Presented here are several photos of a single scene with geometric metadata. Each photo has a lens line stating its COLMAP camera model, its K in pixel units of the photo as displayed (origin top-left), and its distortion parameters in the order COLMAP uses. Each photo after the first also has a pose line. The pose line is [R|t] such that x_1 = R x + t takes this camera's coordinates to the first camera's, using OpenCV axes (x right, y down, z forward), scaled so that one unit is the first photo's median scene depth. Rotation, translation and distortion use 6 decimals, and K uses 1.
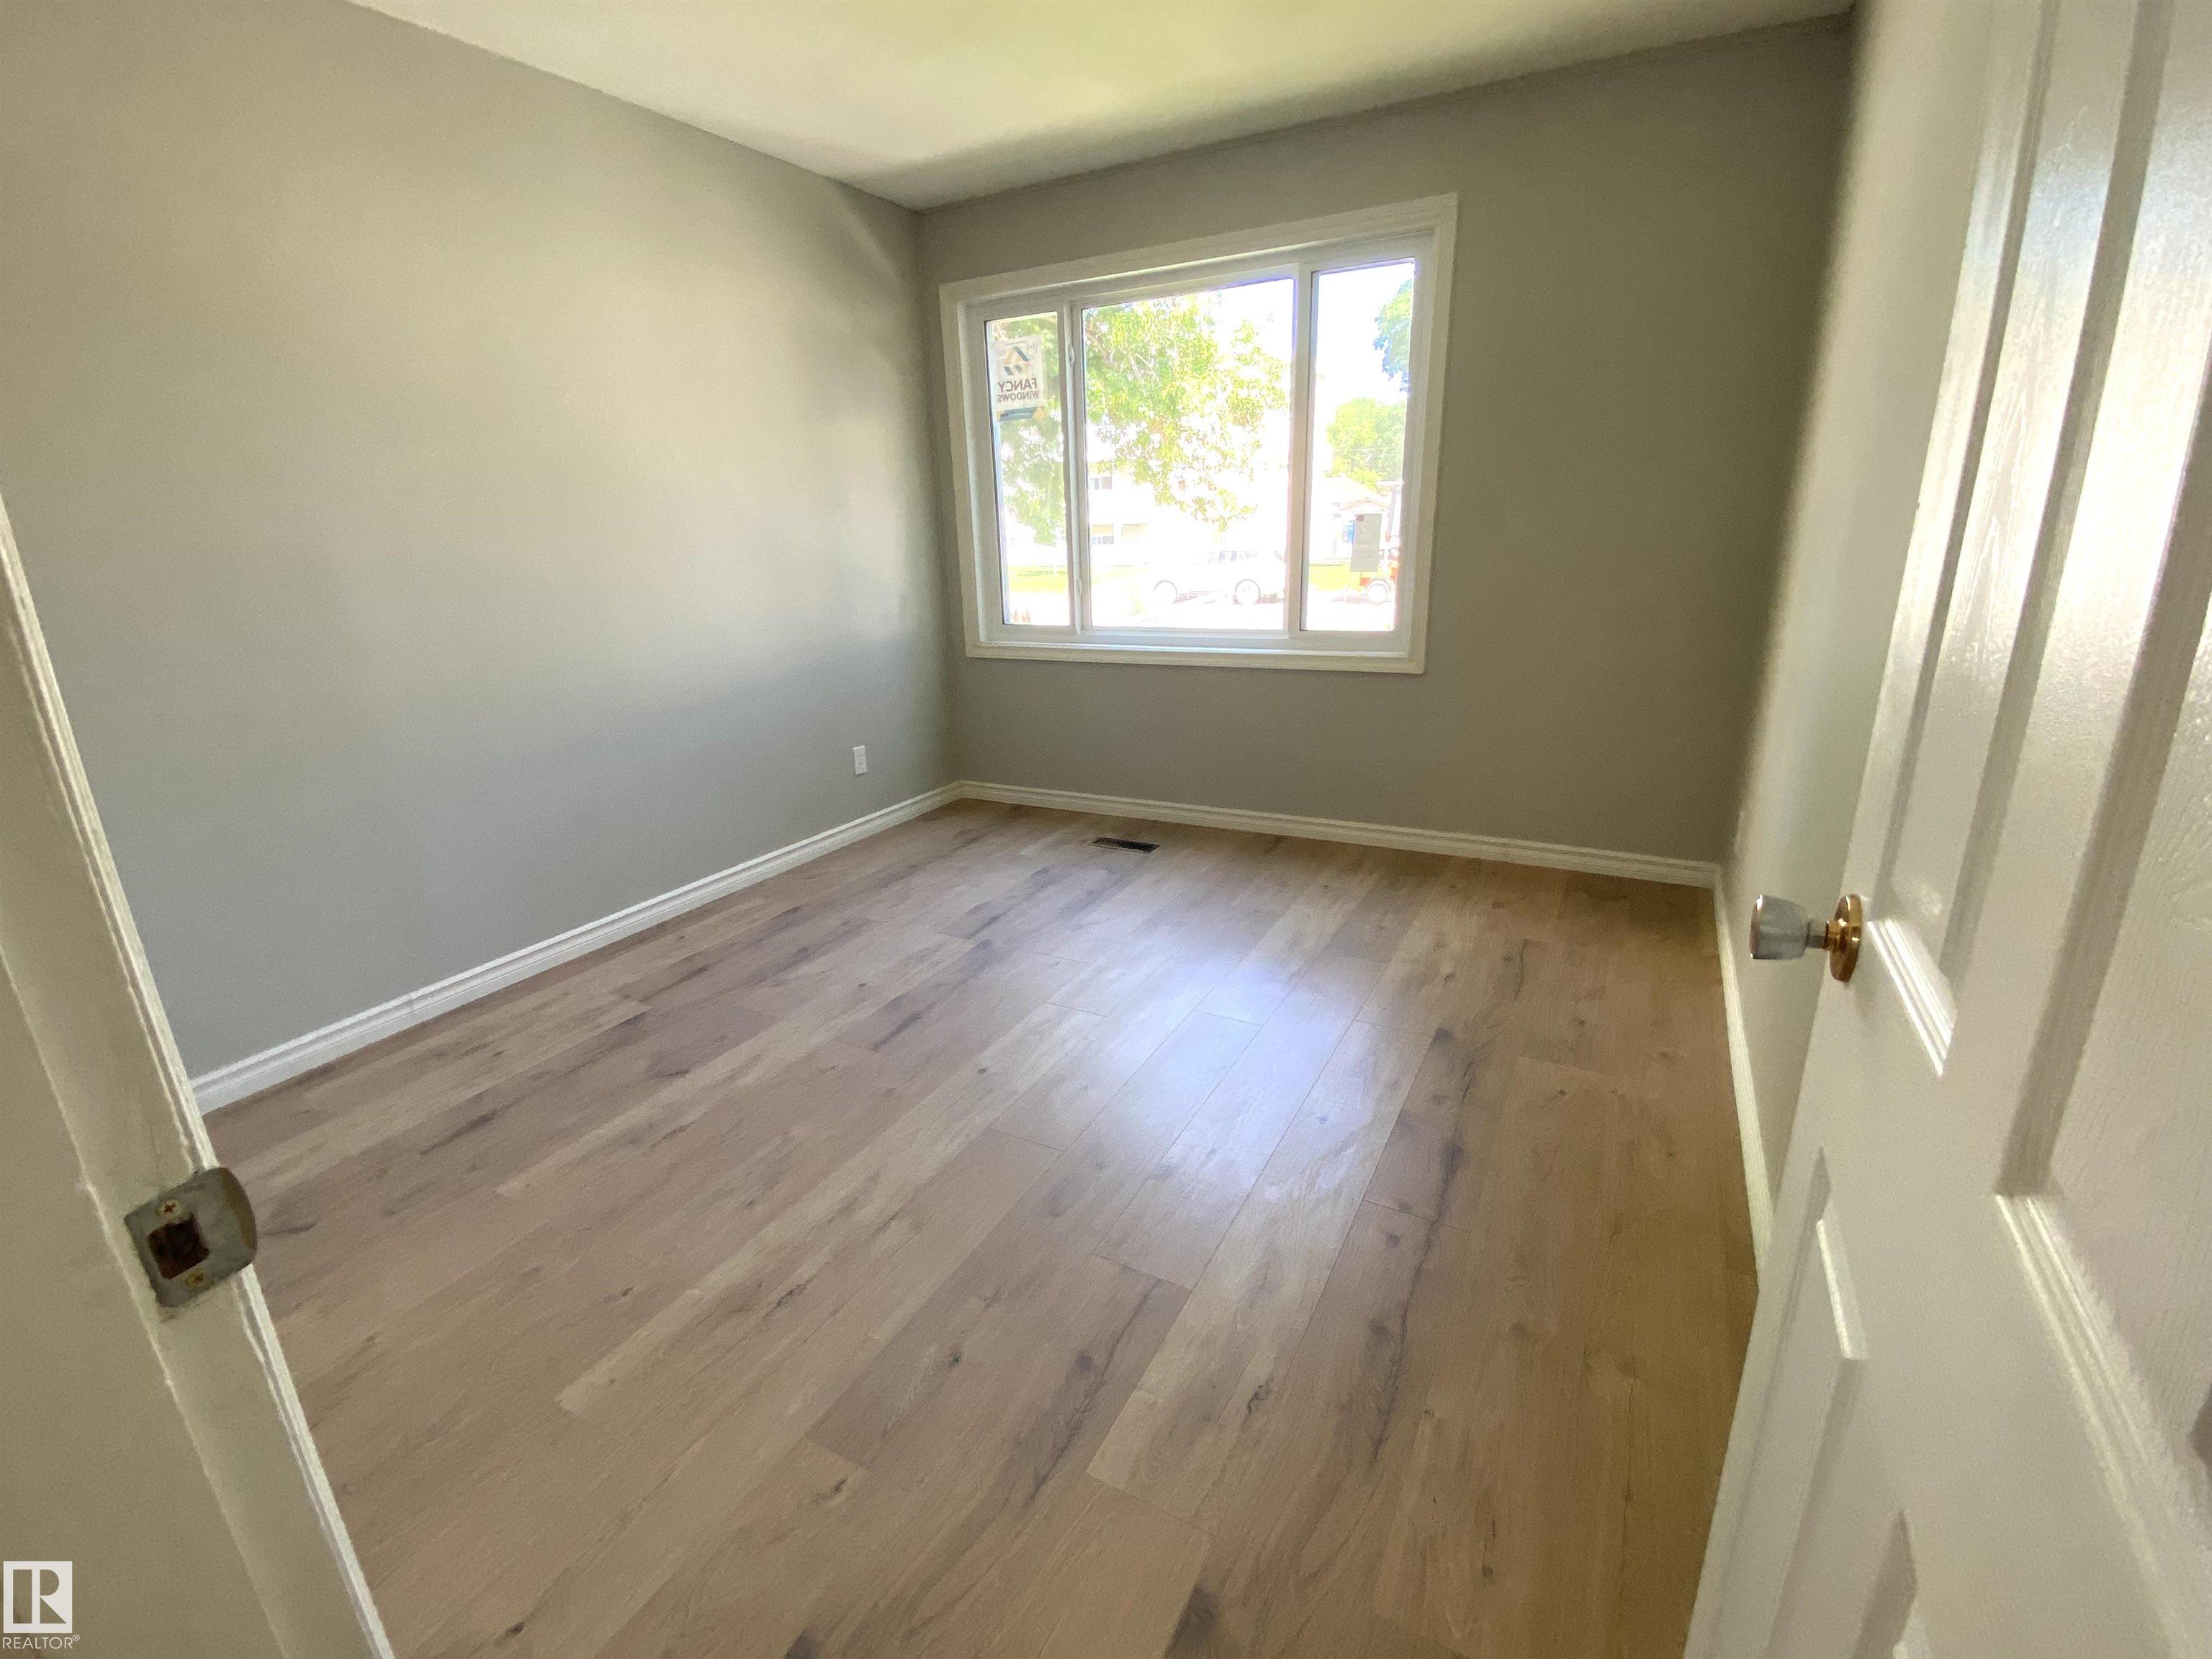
lens RADIAL K [[978.4, 0, 1110.2], [0, 978.4, 823.5], [0, 0, 1]] dist [0.046979, -0.000376]
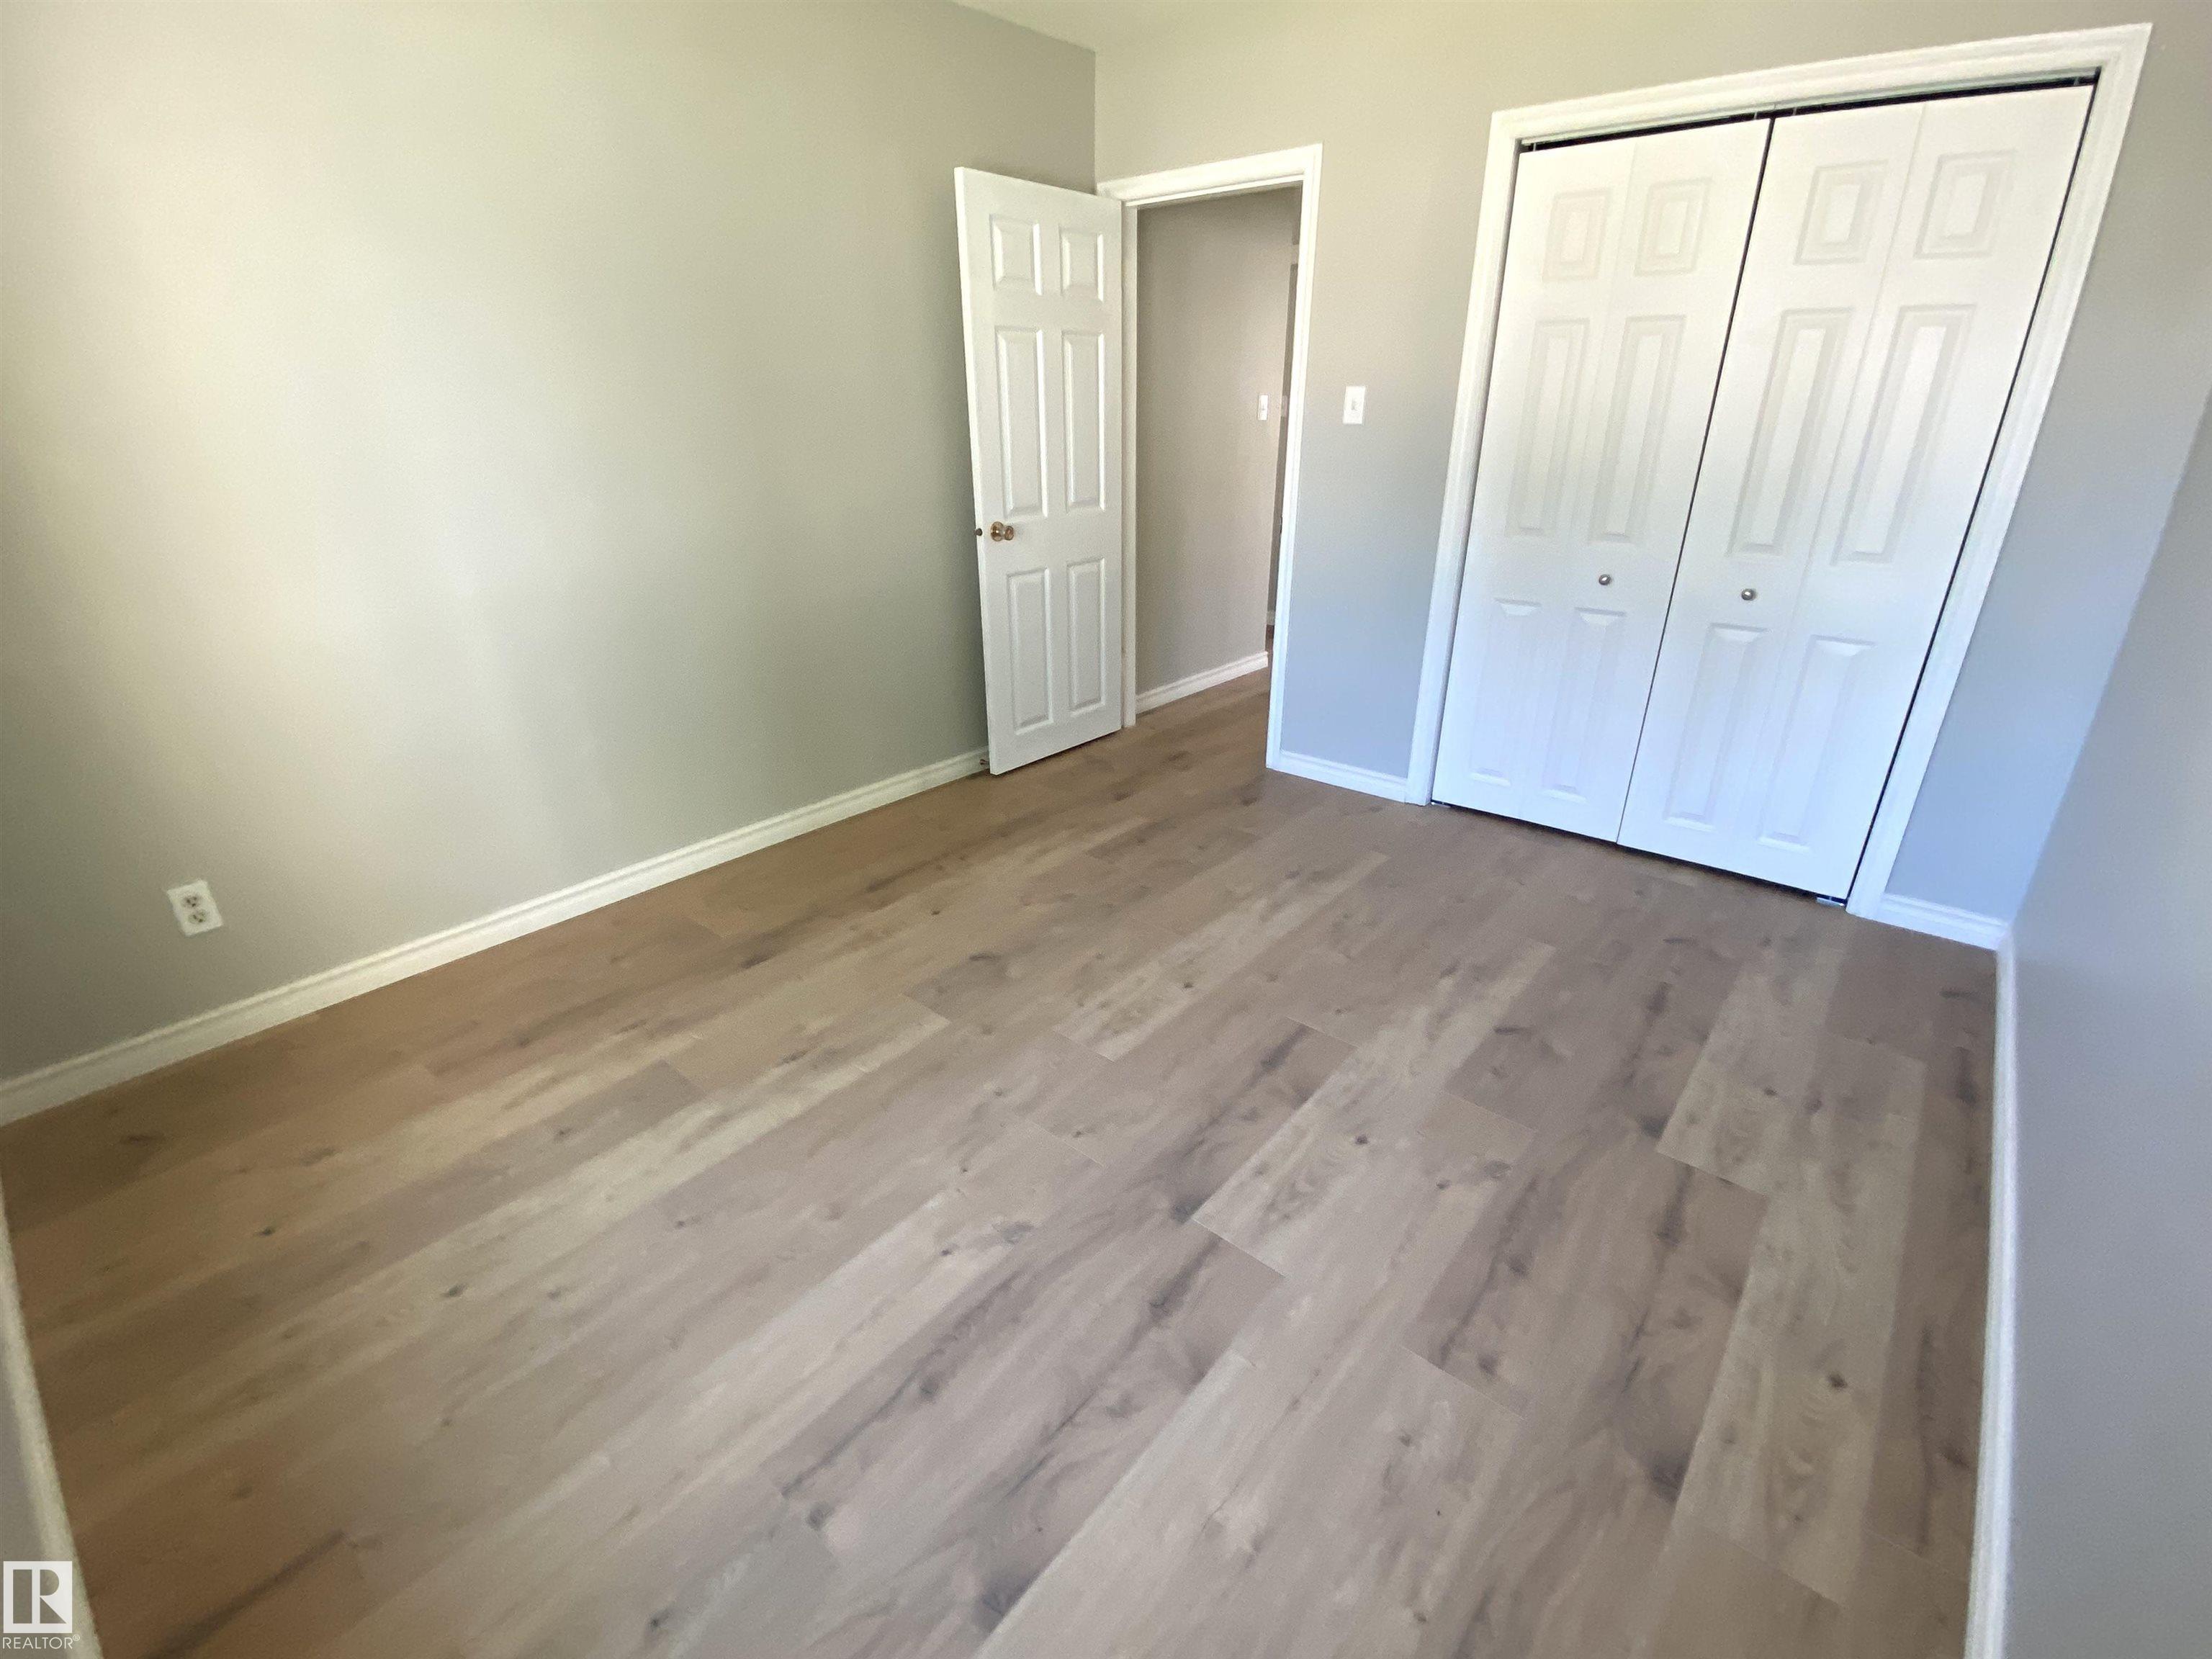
lens RADIAL K [[978.4, 0, 1110.2], [0, 978.4, 823.5], [0, 0, 1]] dist [0.046979, -0.000376]
pose [[-0.979952, -0.045510, 0.193965, -0.215211], [0.092423, 0.758630, 0.644933, -0.496189], [-0.176499, 0.649930, -0.739215, 1.477794]]
